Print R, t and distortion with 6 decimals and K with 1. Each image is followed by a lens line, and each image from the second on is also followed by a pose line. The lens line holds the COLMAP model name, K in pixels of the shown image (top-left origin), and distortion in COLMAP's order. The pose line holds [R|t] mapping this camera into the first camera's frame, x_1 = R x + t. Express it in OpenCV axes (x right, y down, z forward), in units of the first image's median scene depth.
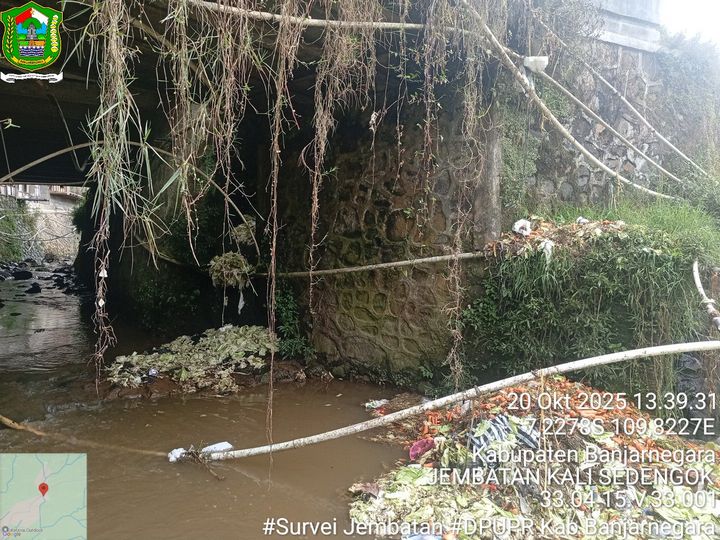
lens RADIAL K [[548.6, 0, 359.1], [0, 548.6, 271.4], [0, 0, 1]] dist [0.096824, -0.197875]
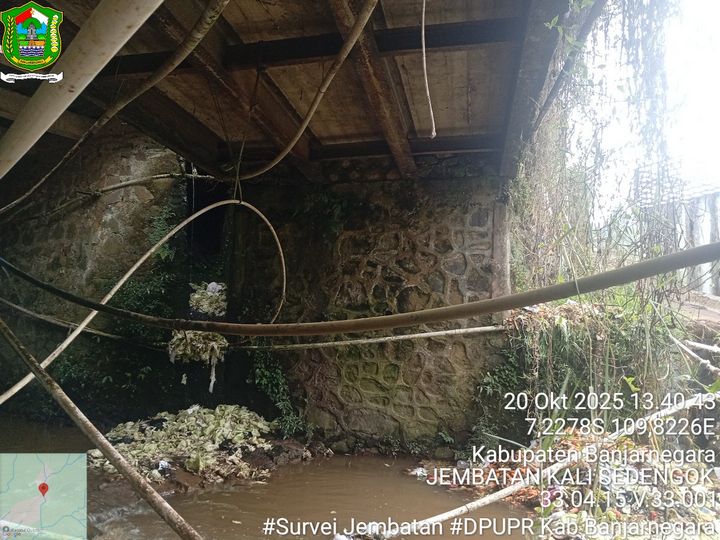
lens RADIAL K [[548.6, 0, 359.1], [0, 548.6, 271.4], [0, 0, 1]] dist [0.096824, -0.197875]
pose [[0.892862, 0.057060, 0.446700, -0.508543], [0.006118, 0.990312, -0.138727, 0.009883], [-0.450288, 0.126597, 0.883863, 0.077242]]
